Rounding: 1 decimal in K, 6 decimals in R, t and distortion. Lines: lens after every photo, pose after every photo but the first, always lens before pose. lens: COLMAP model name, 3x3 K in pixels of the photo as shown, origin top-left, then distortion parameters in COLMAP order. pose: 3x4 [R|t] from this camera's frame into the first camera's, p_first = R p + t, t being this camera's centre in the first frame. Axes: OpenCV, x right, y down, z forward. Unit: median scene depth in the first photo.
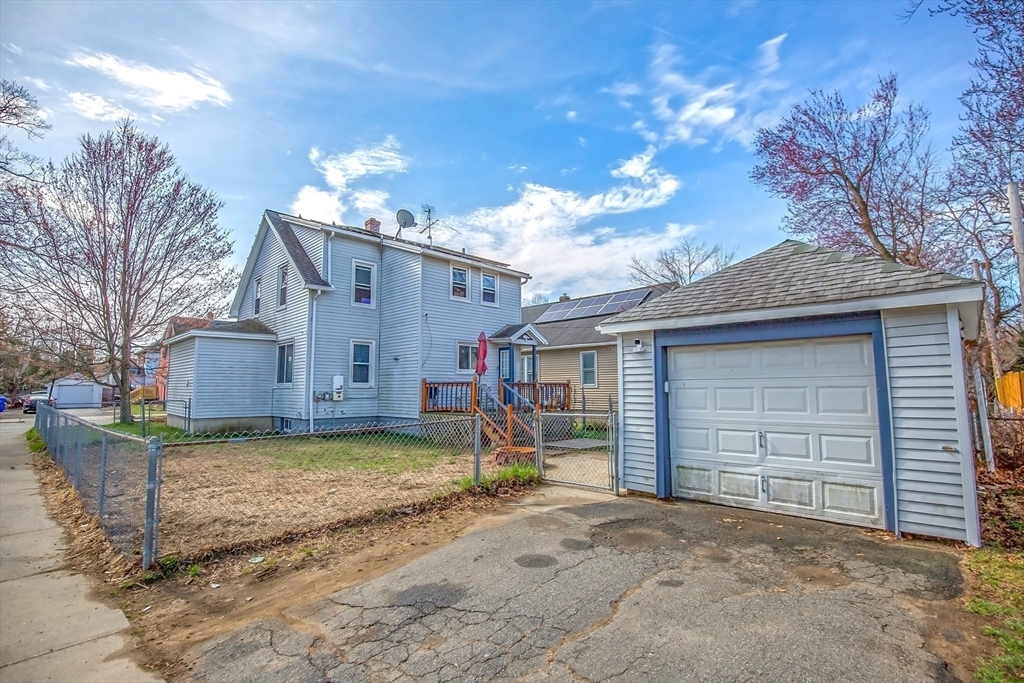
lens RADIAL K [[472.7, 0, 512.6], [0, 472.7, 343.3], [0, 0, 1]] dist [-0.033686, 0.005001]
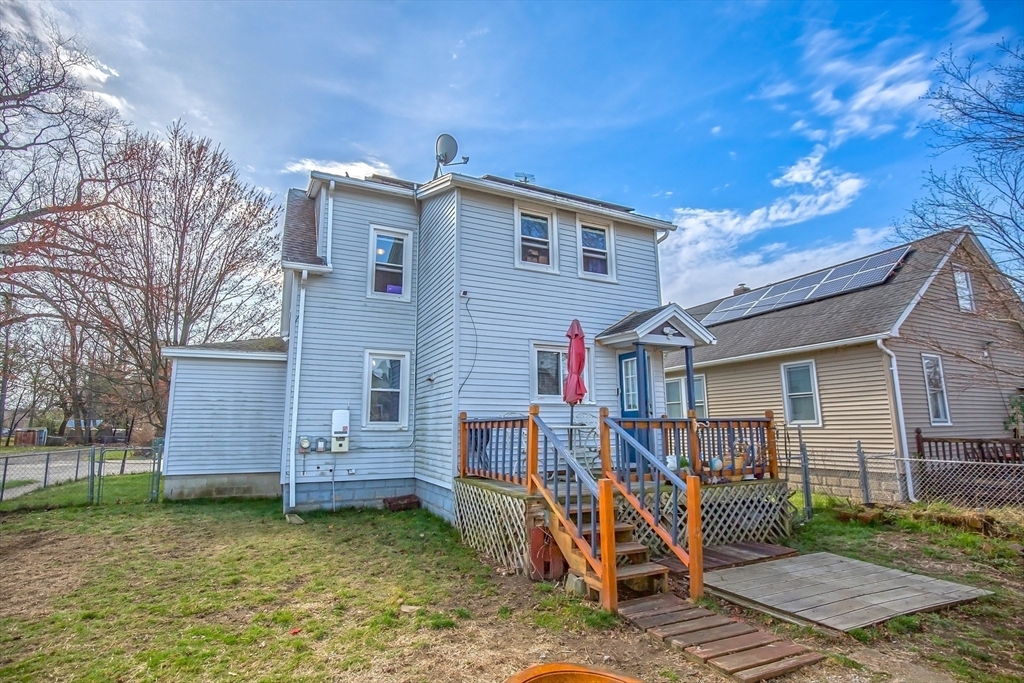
lens RADIAL K [[472.7, 0, 512.6], [0, 472.7, 343.3], [0, 0, 1]] dist [-0.033686, 0.005001]
pose [[0.939495, -0.063072, -0.336707, 0.041454], [0.035654, 0.995569, -0.087008, 0.041153], [0.340703, 0.069739, 0.937581, 0.475365]]
